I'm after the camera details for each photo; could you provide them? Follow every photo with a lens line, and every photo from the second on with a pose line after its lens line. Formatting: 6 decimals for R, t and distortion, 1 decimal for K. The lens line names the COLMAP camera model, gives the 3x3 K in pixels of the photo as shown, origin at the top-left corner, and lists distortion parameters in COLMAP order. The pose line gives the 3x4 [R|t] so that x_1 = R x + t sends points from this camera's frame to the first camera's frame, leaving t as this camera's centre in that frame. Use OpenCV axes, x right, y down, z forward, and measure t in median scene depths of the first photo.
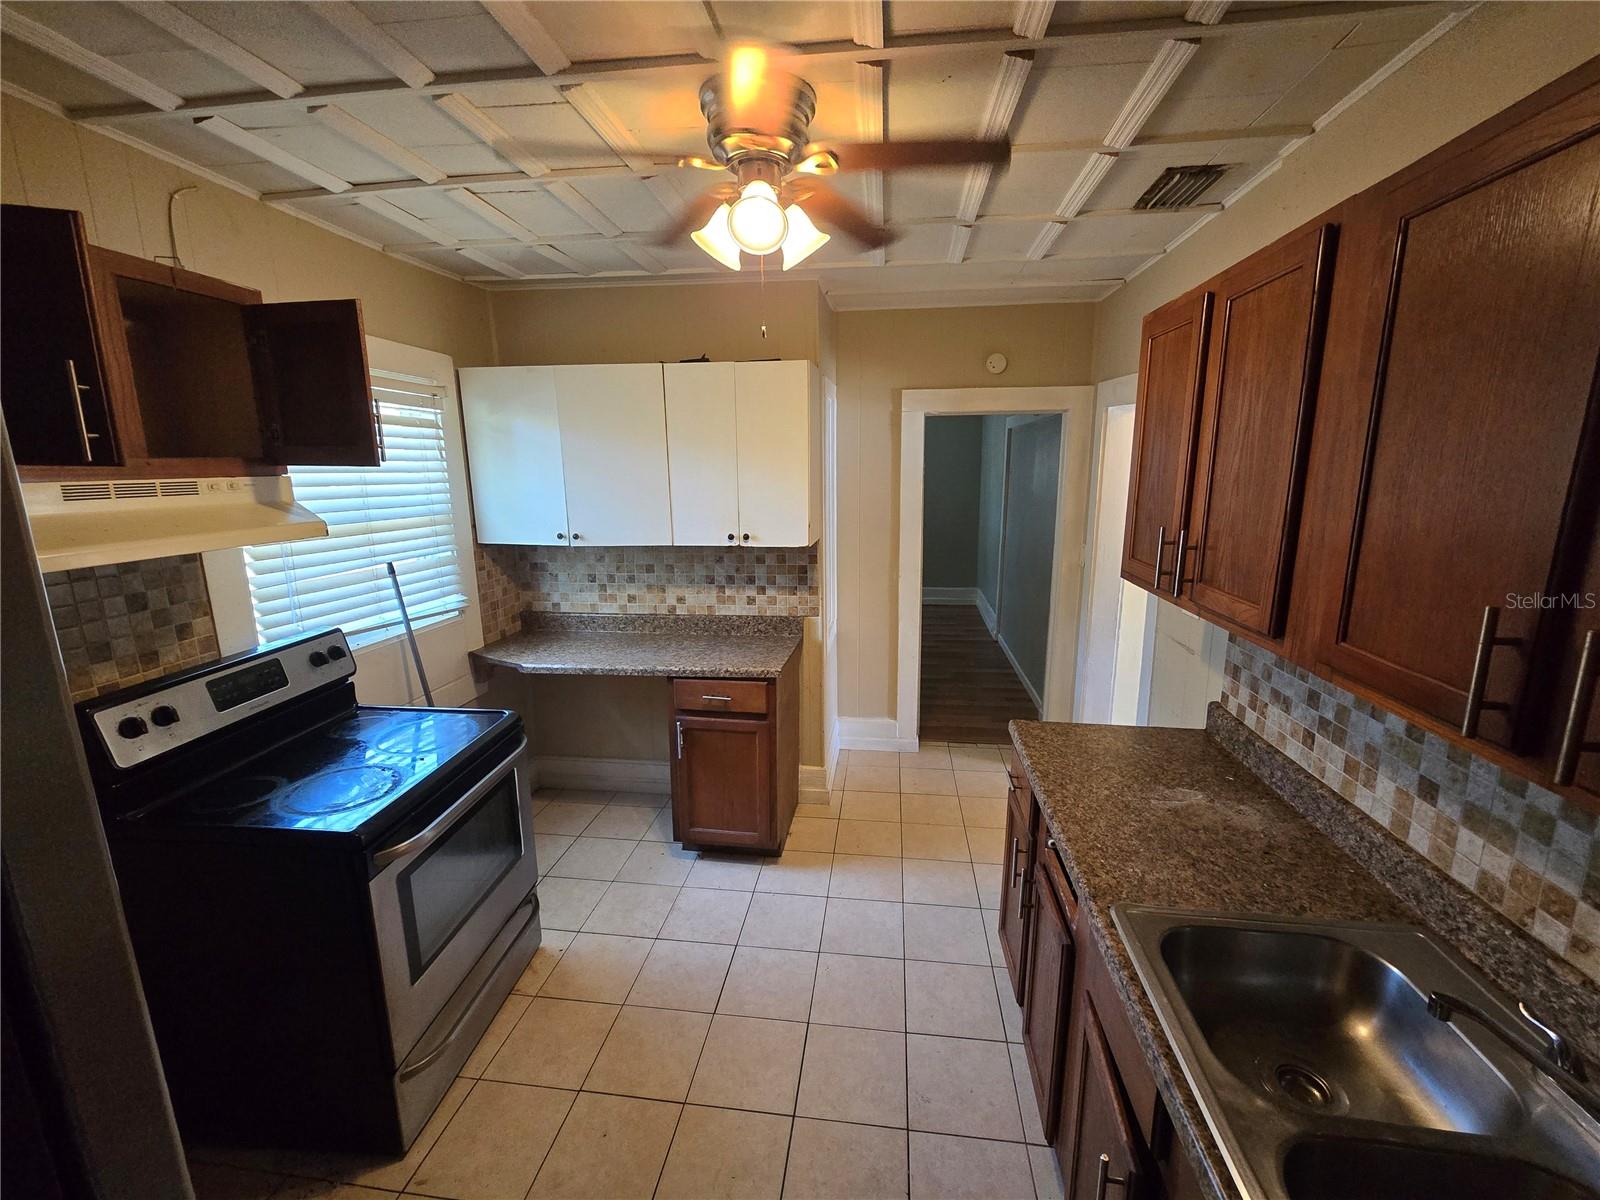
lens RADIAL K [[661.6, 0, 809.3], [0, 661.6, 592.5], [0, 0, 1]] dist [-0.023666, -0.000160]
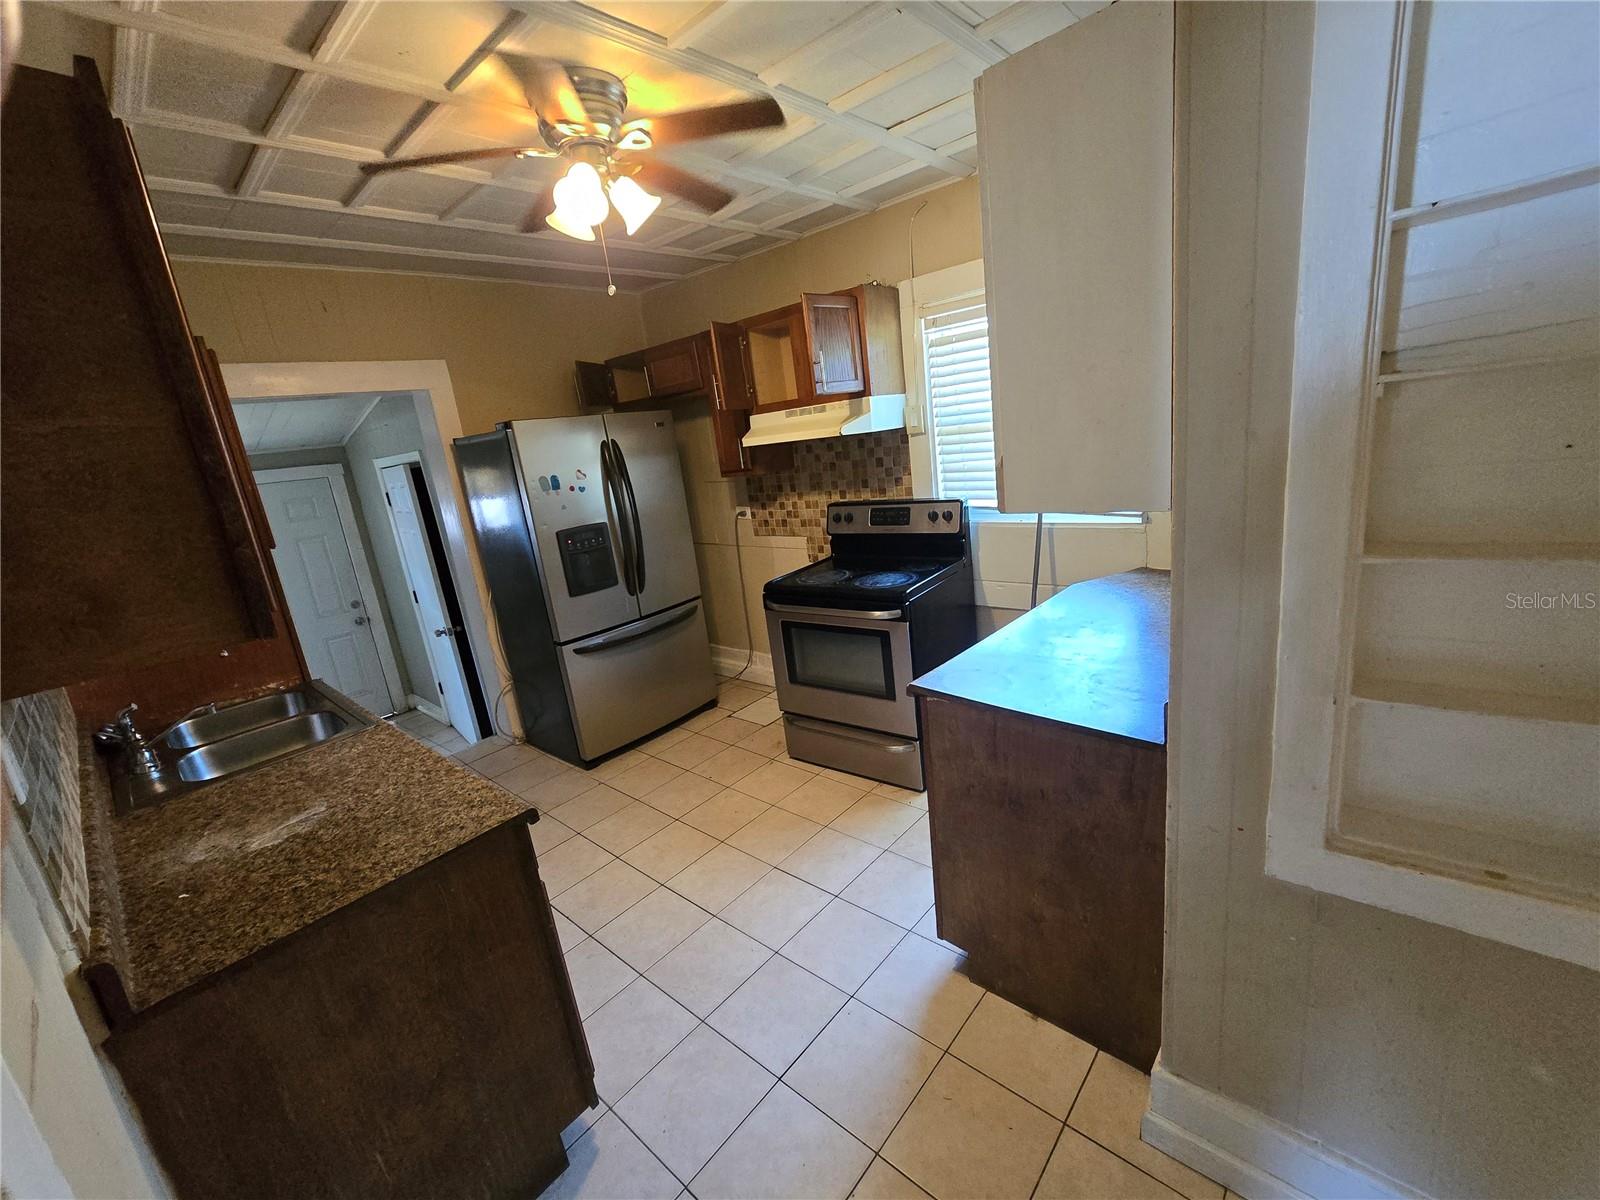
lens RADIAL K [[661.6, 0, 813.5], [0, 661.6, 598.5], [0, 0, 1]] dist [-0.023666, -0.000160]
pose [[-0.553047, 0.267279, -0.789114, 0.734046], [-0.046370, 0.935803, 0.349462, -0.273522], [0.831859, 0.229860, -0.505149, 1.830982]]
